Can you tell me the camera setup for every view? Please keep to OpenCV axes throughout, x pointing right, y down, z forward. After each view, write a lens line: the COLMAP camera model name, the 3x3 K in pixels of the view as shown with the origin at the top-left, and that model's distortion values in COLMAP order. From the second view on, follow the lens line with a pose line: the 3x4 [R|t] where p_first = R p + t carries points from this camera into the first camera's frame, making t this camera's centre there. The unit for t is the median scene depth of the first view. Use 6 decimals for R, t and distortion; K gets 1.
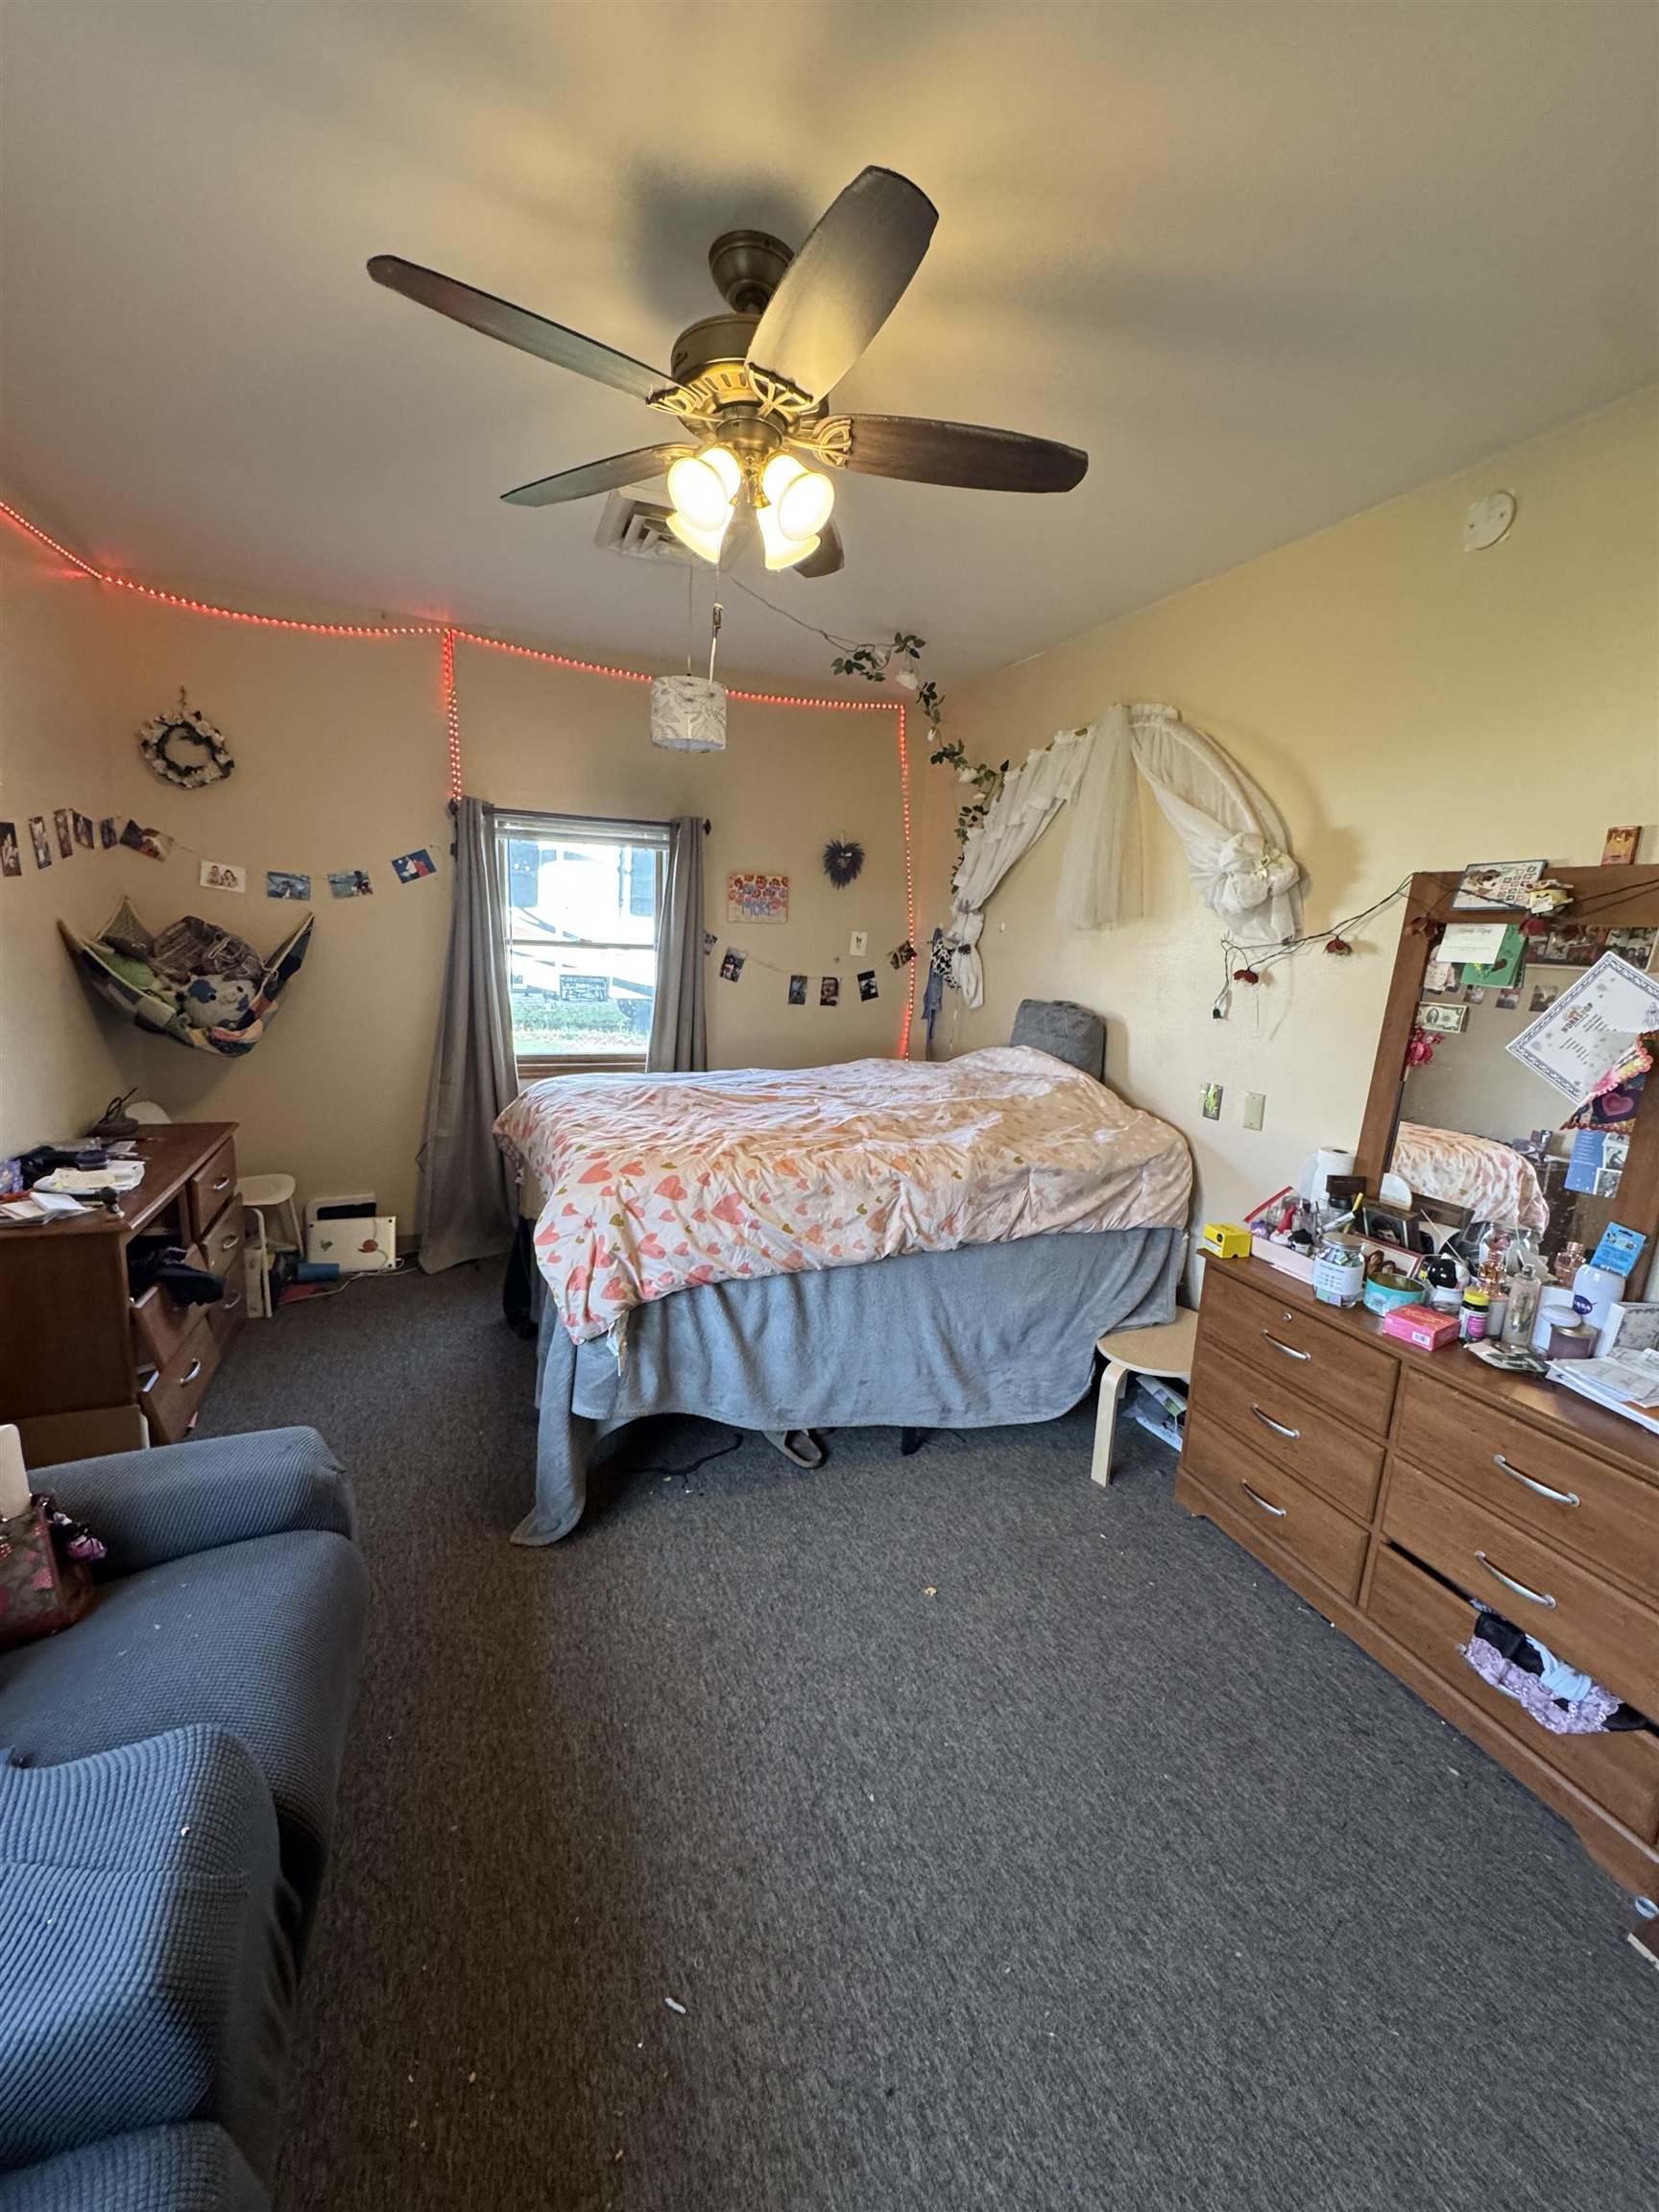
lens RADIAL K [[885.7, 0, 833.9], [0, 885.7, 1104.2], [0, 0, 1]] dist [-0.001951, -0.000041]
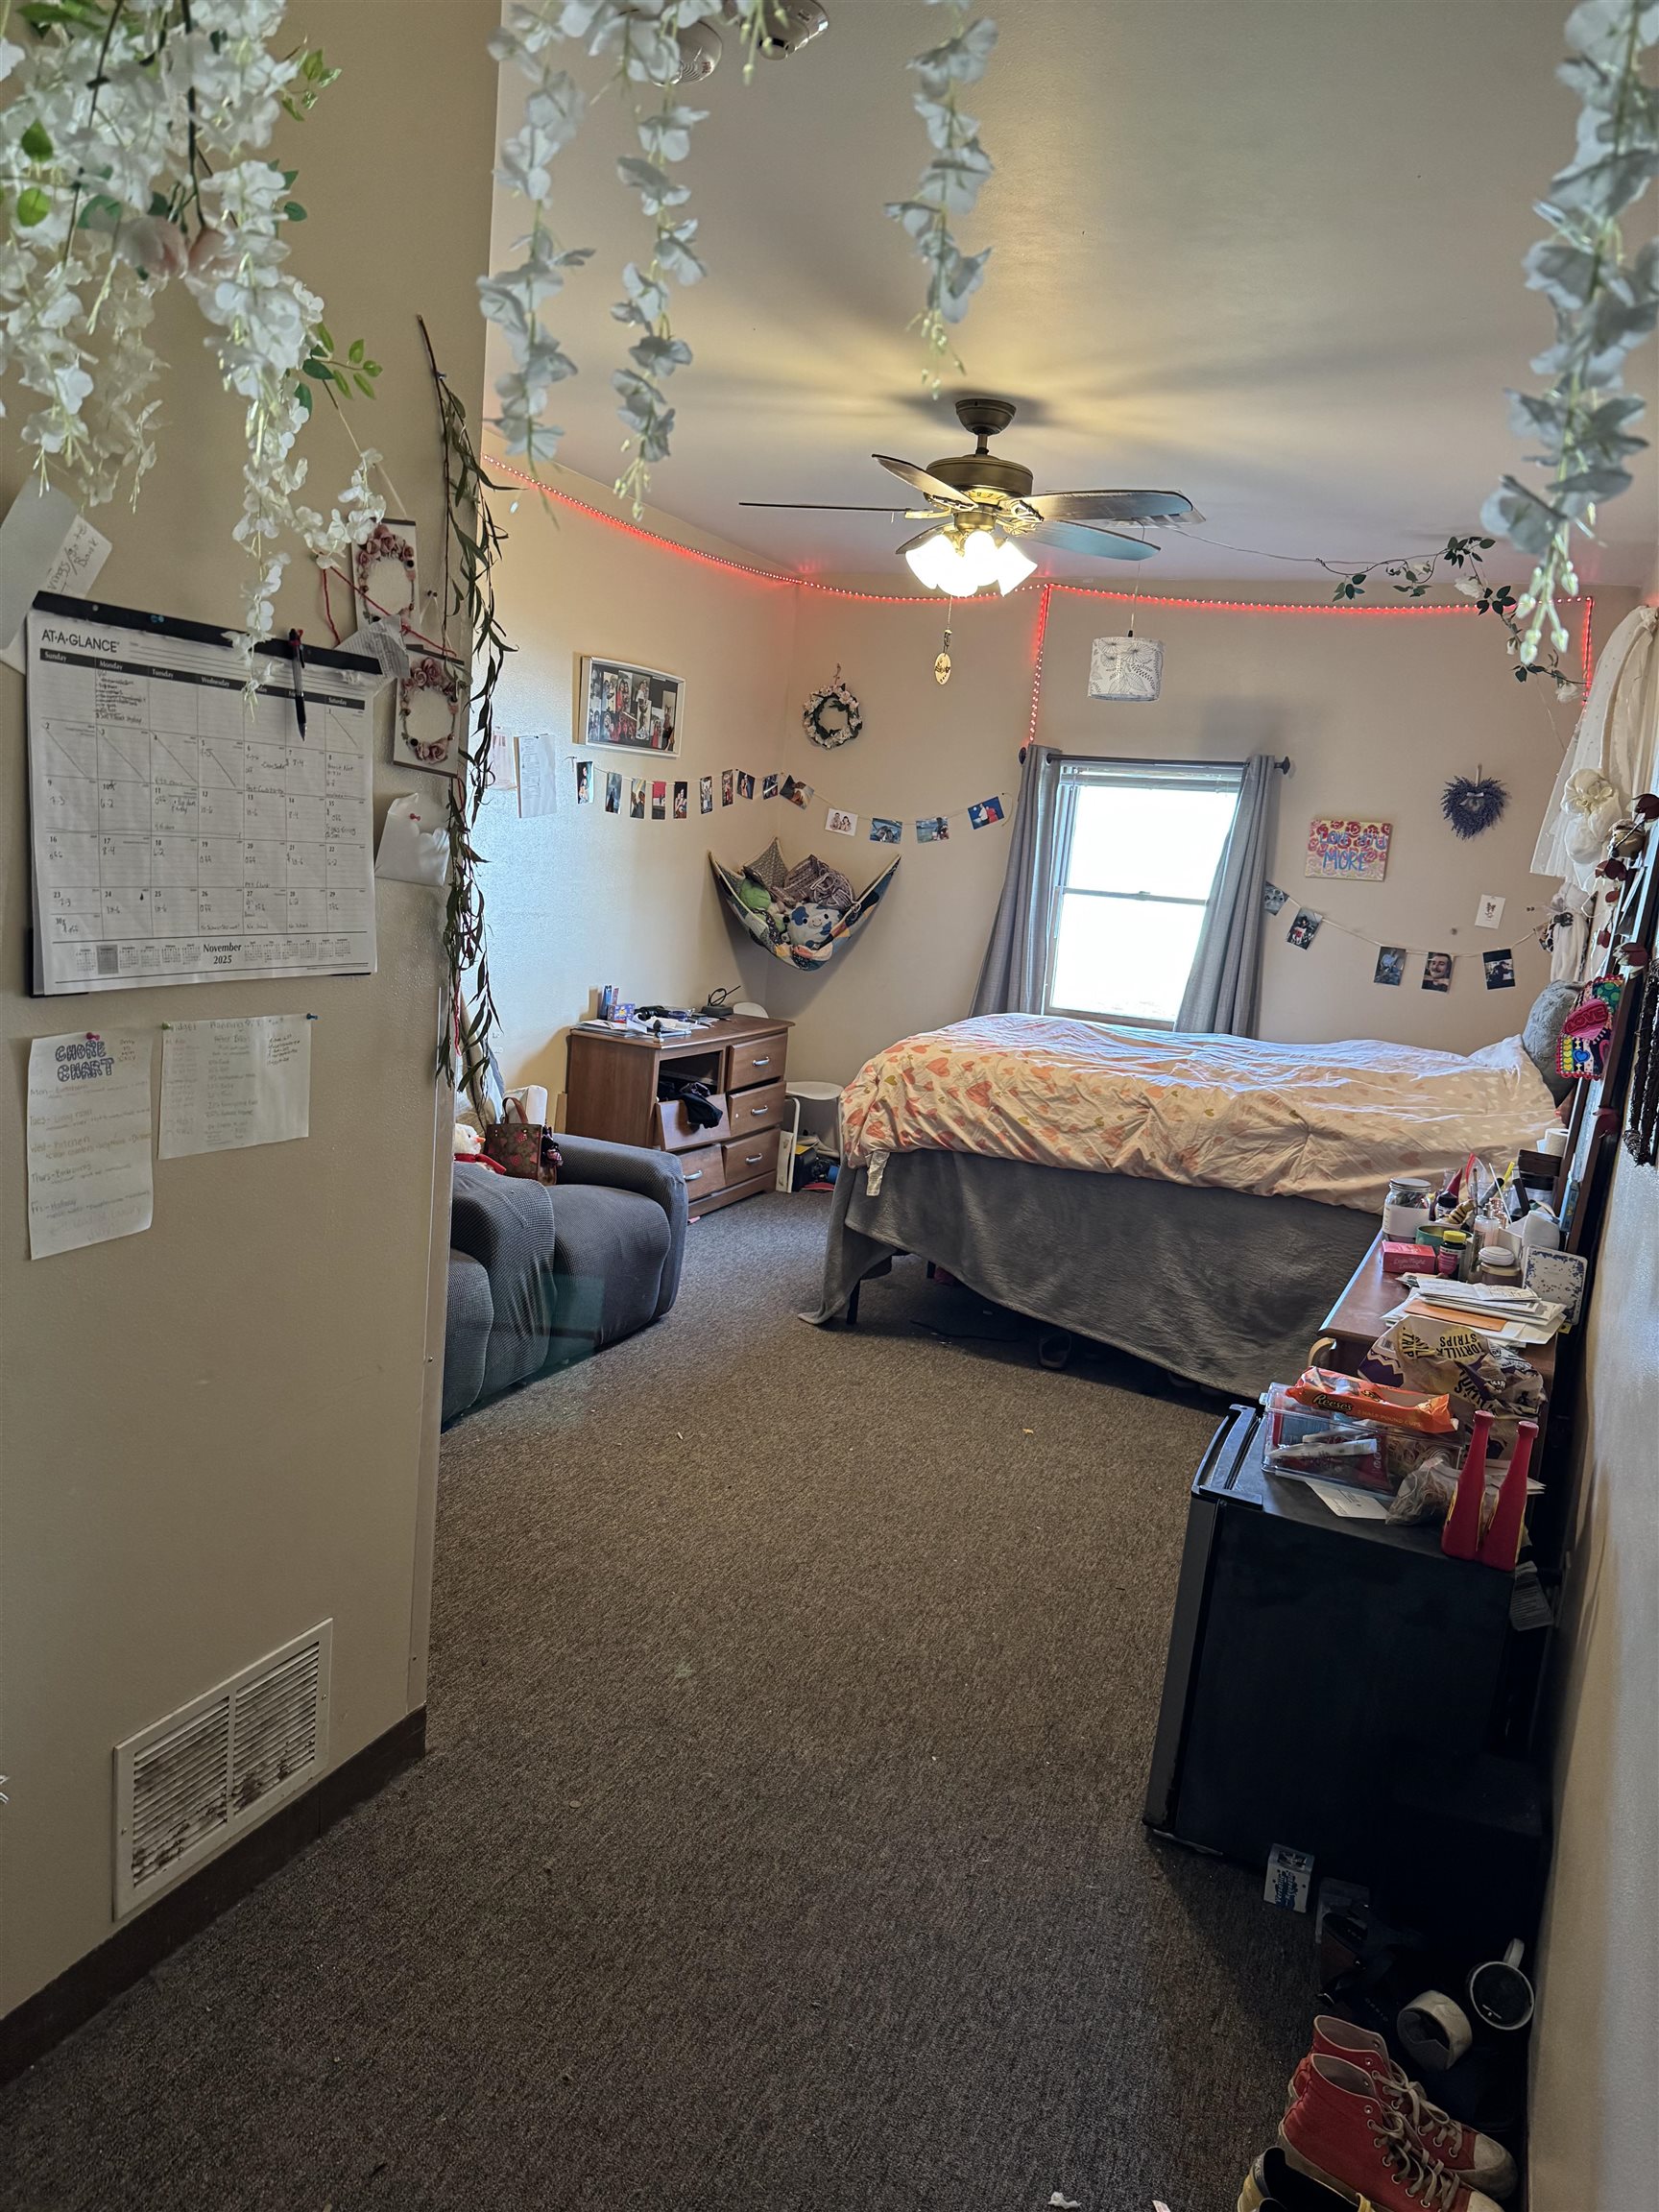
lens RADIAL K [[1534.0, 0, 819.5], [0, 1534.0, 1113.5], [0, 0, 1]] dist [0.173345, -0.351436]
pose [[0.688902, 0.138563, -0.711488, 1.034684], [-0.191039, 0.981563, 0.006186, 0.147690], [0.699227, 0.131661, 0.702671, -0.521249]]
